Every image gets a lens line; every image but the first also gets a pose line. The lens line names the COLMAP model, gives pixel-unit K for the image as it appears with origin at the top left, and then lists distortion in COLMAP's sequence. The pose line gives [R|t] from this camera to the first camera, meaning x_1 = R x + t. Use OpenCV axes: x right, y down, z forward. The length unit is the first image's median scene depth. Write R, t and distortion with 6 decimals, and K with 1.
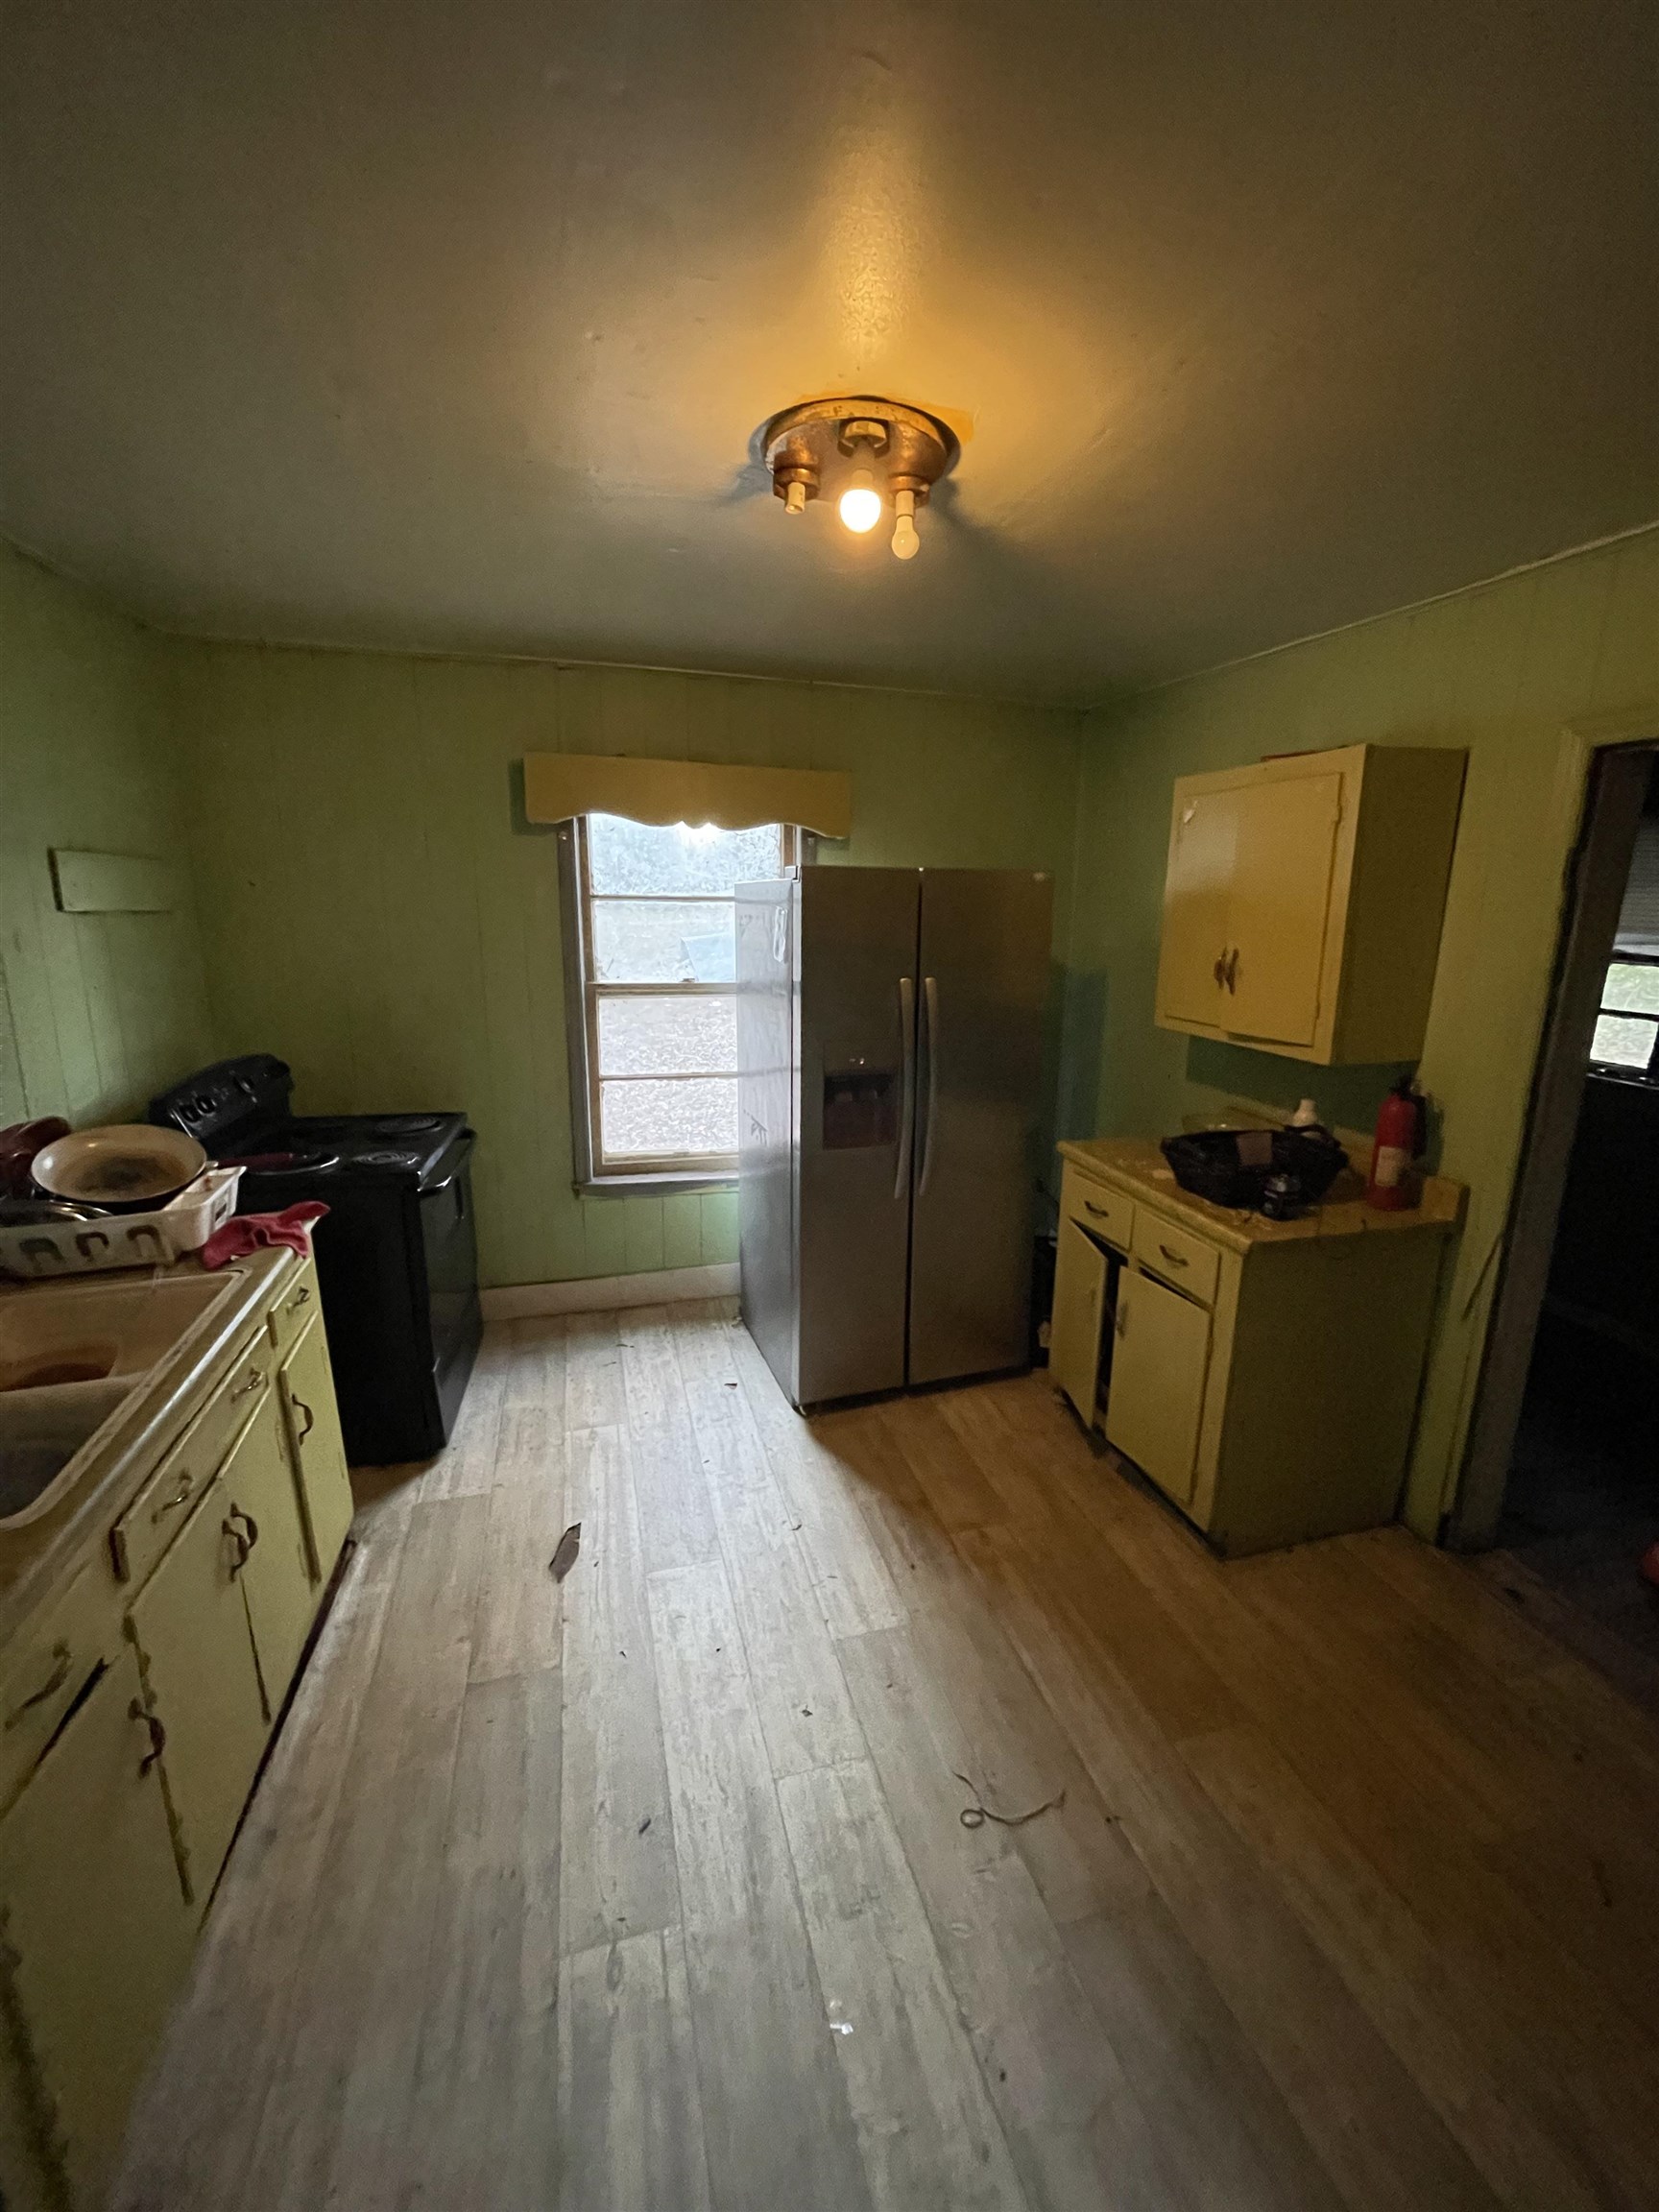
lens RADIAL K [[886.1, 0, 824.3], [0, 886.1, 1103.8], [0, 0, 1]] dist [0.001102, 0.000312]
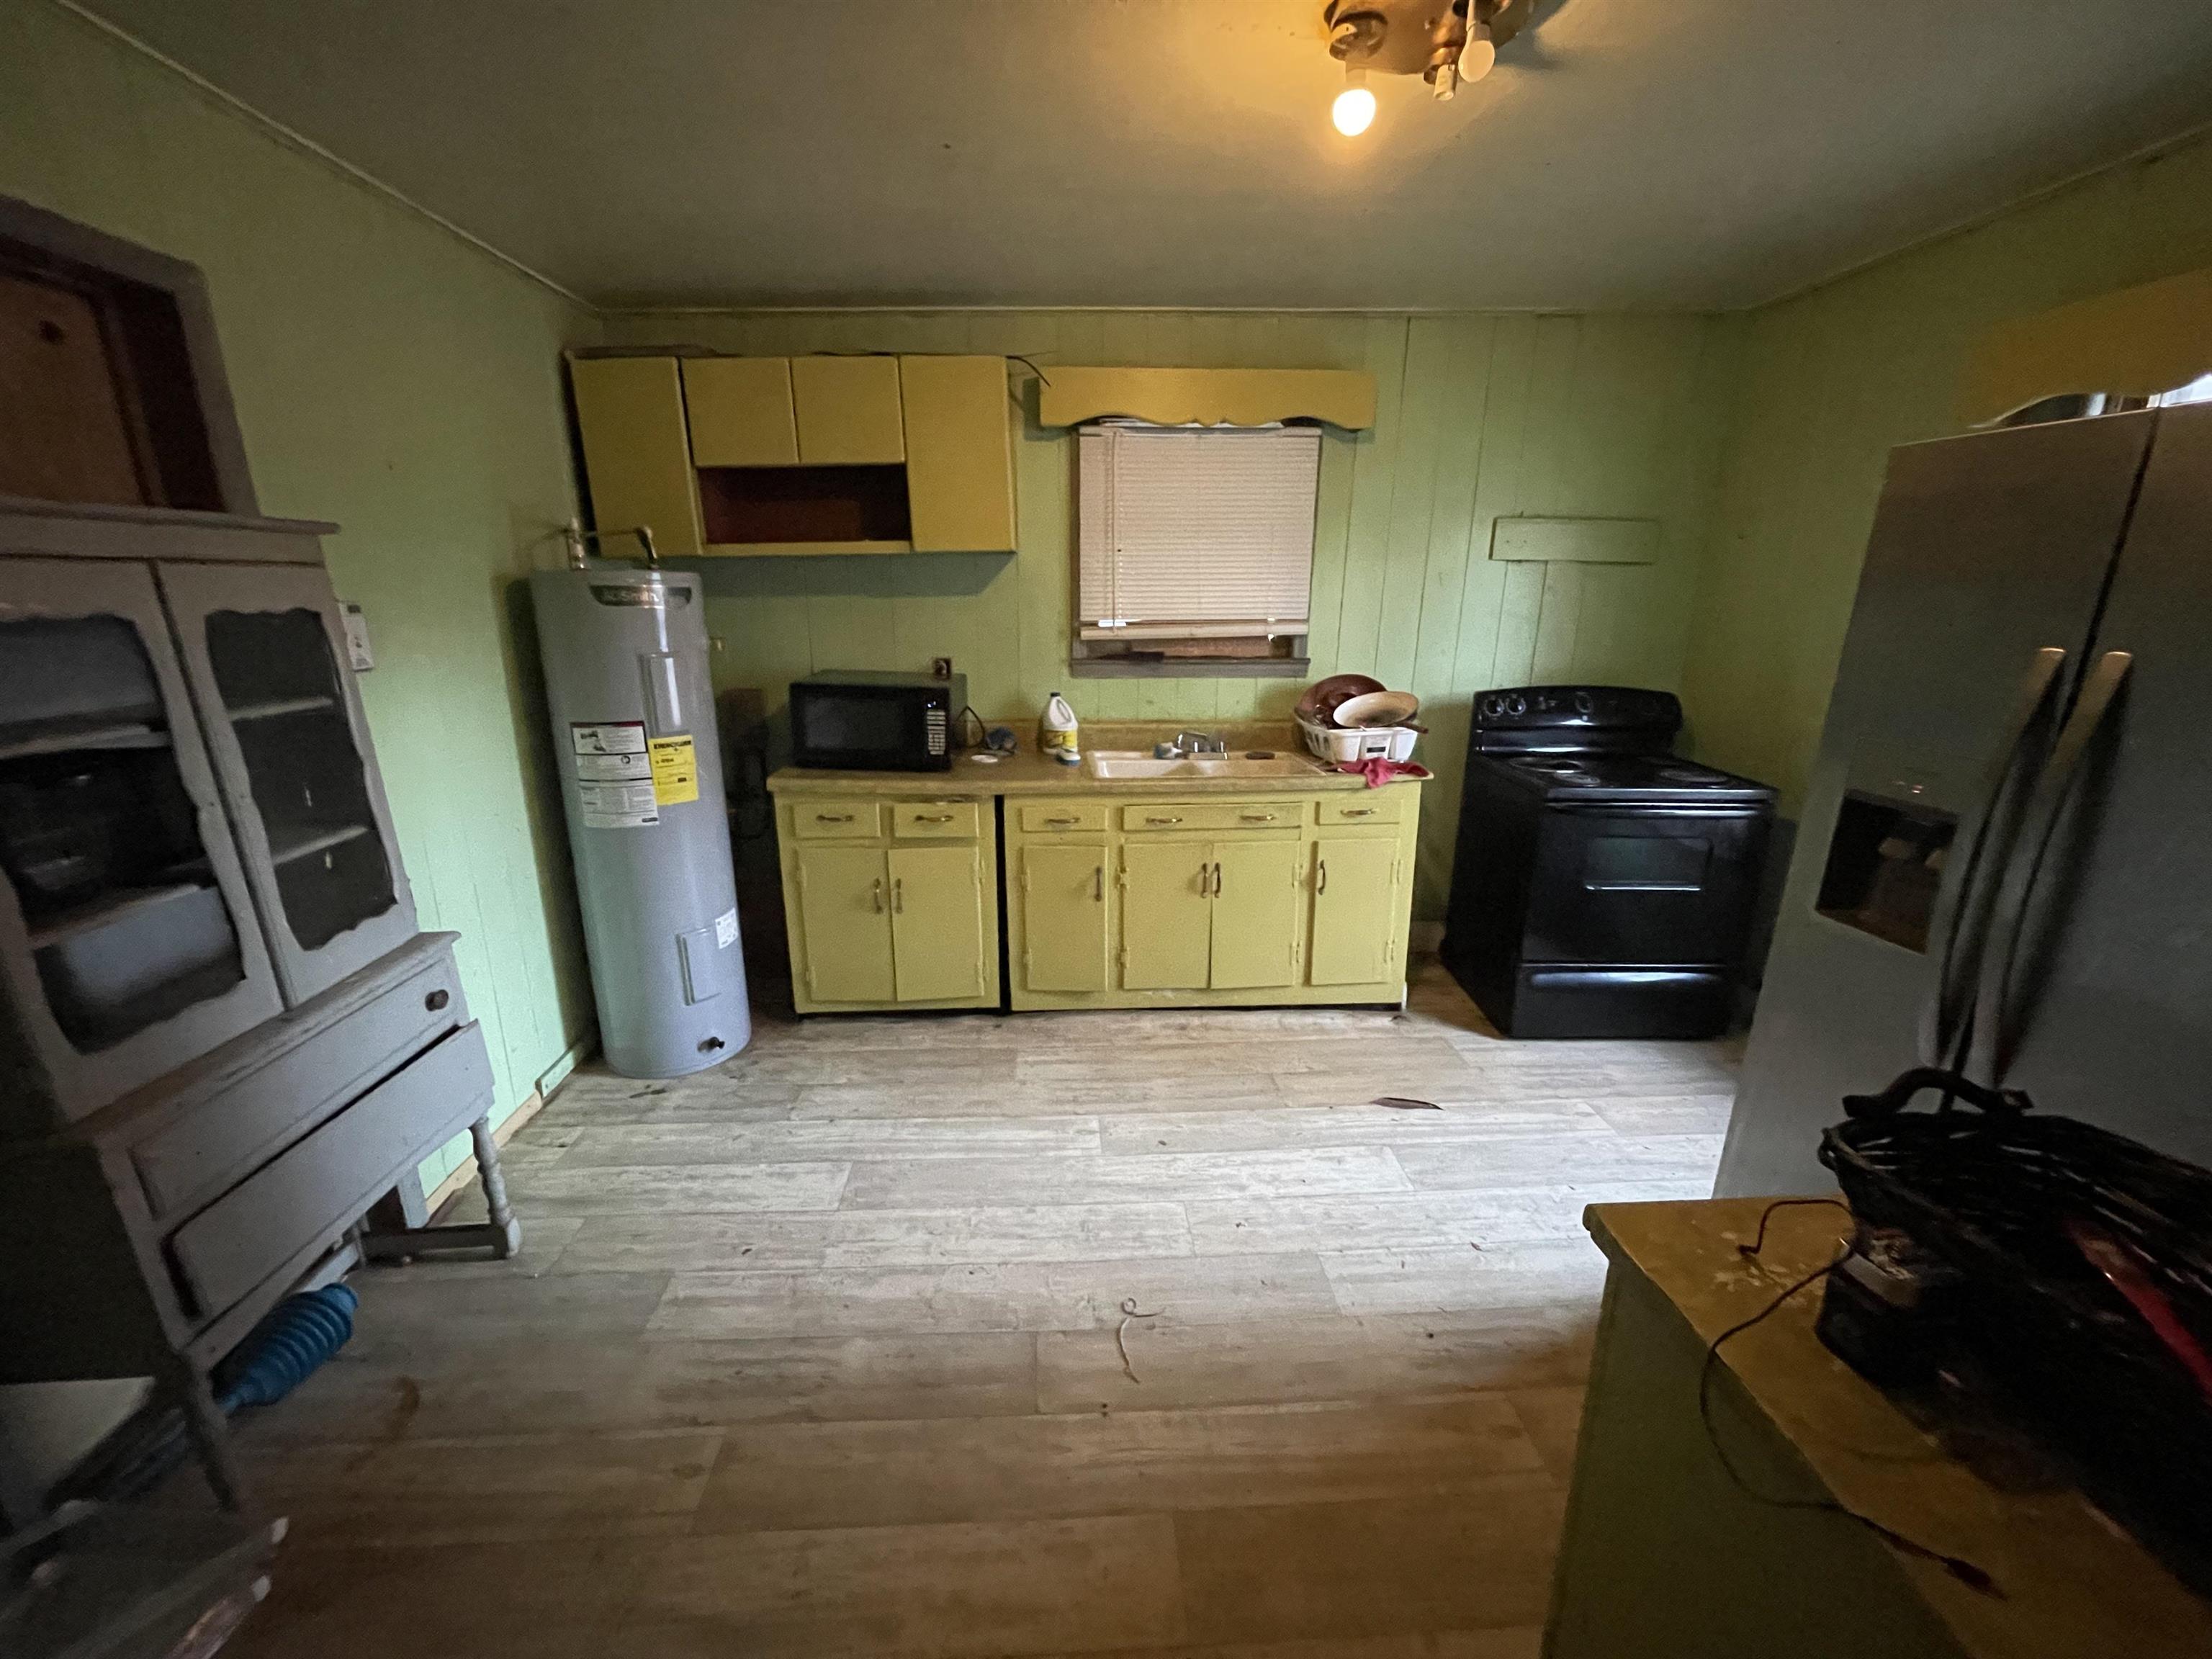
lens RADIAL K [[886.1, 0, 1097.4], [0, 886.1, 843.9], [0, 0, 1]] dist [0.001102, 0.000312]
pose [[-0.216866, 0.266754, -0.939048, 1.156496], [-0.219788, 0.923901, 0.313210, -0.126588], [0.951137, 0.274316, -0.141733, 0.991145]]
